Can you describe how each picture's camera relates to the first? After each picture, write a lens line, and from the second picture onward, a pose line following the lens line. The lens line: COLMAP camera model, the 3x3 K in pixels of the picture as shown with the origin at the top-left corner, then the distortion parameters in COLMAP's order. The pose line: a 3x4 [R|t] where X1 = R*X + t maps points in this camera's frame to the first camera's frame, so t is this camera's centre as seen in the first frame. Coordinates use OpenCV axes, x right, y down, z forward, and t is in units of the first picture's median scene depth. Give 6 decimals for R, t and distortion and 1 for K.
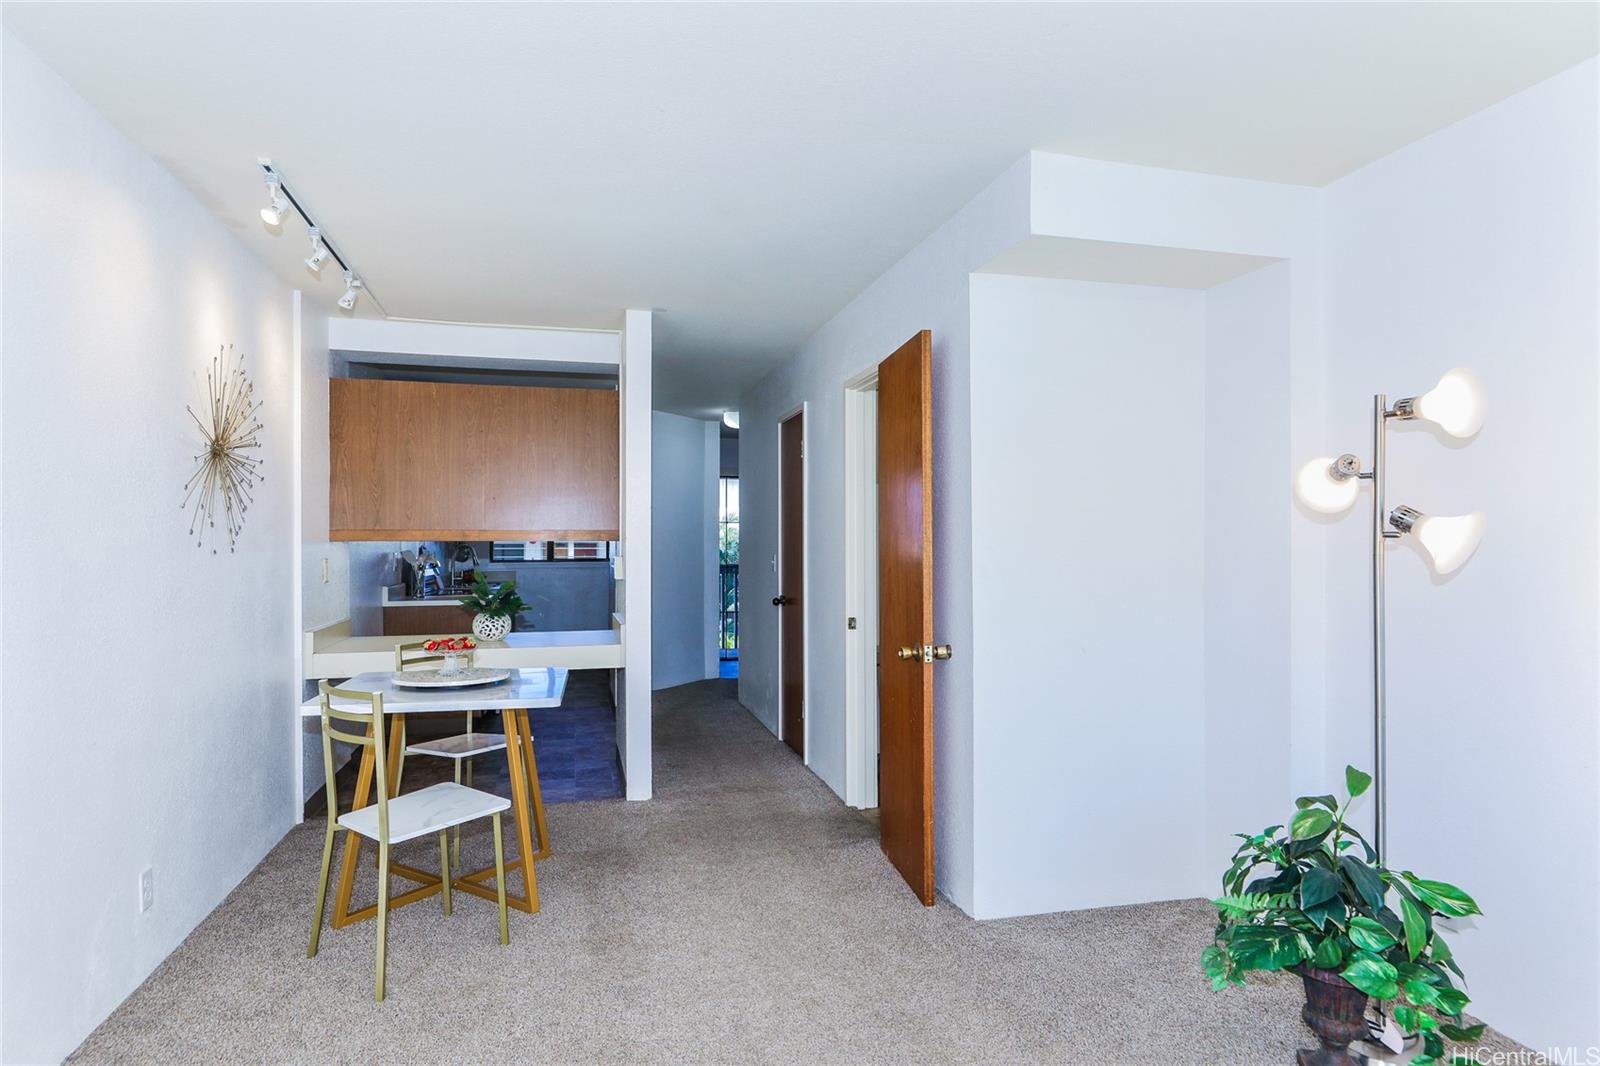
lens RADIAL K [[870.3, 0, 792.9], [0, 870.3, 534.5], [0, 0, 1]] dist [-0.020275, 0.009951]
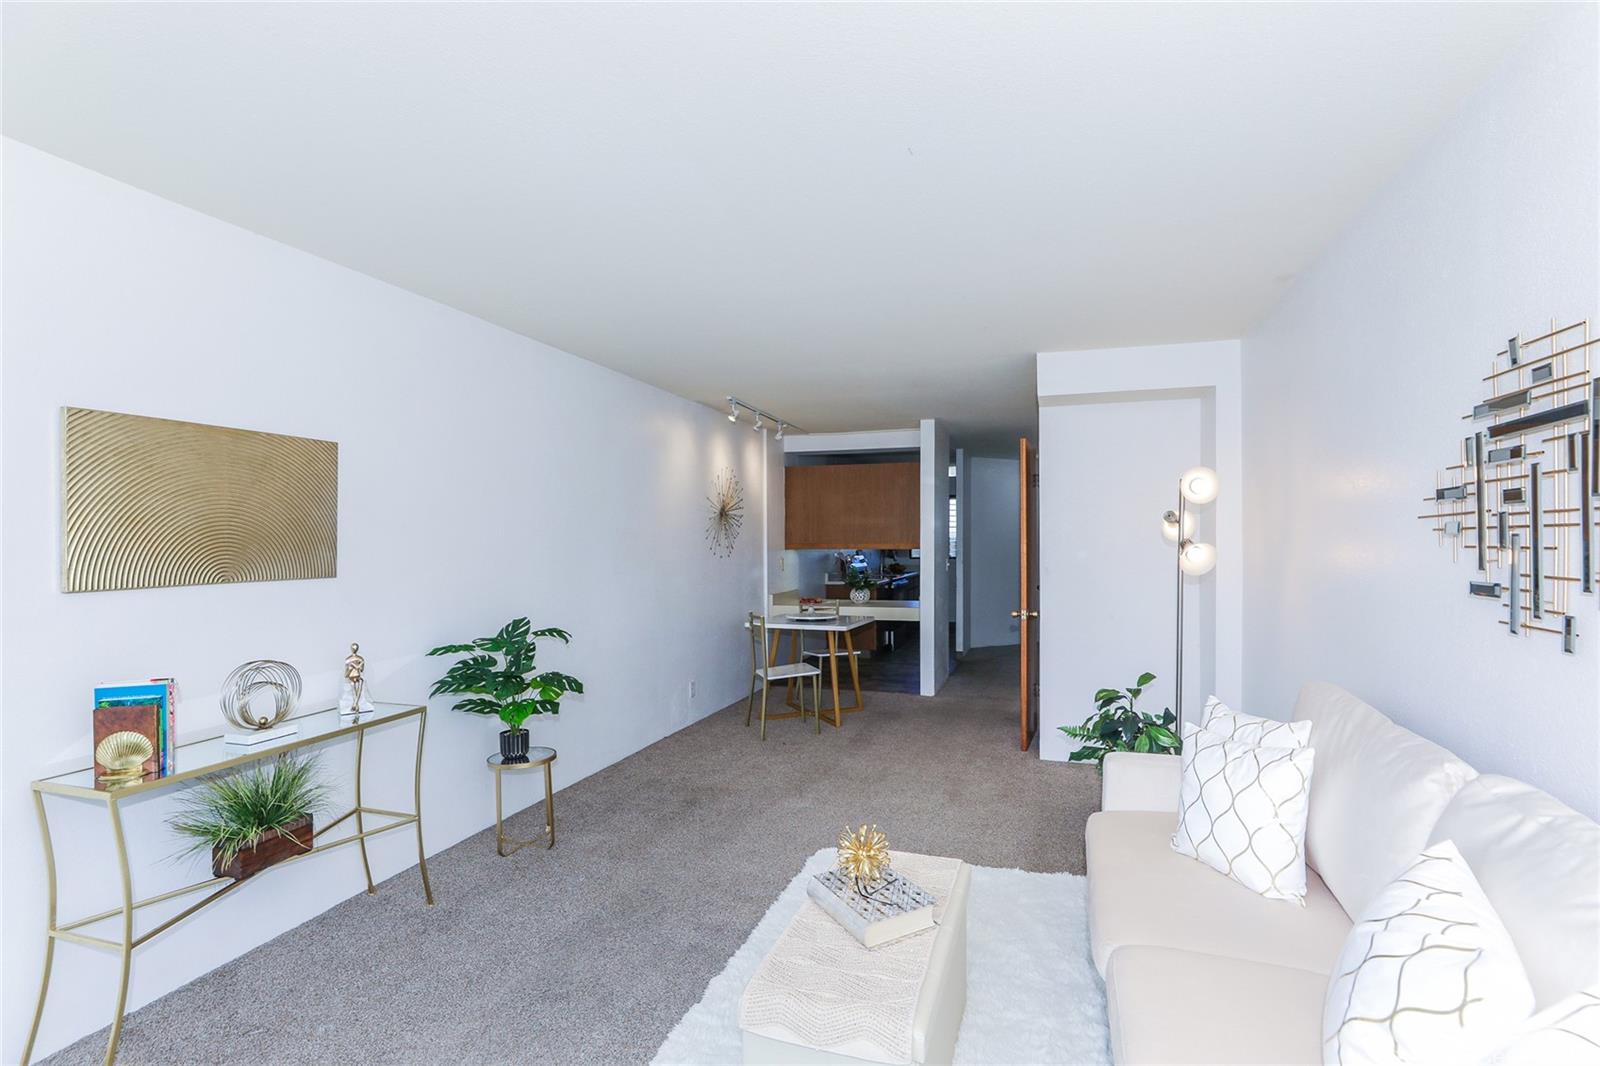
lens RADIAL K [[714.4, 0, 834.2], [0, 714.4, 534.1], [0, 0, 1]] dist [-0.002049, -0.000091]
pose [[0.856722, -0.009194, -0.515696, 0.453080], [0.009278, 0.999954, -0.002414, -0.025589], [0.515695, -0.002716, 0.856768, -0.383077]]
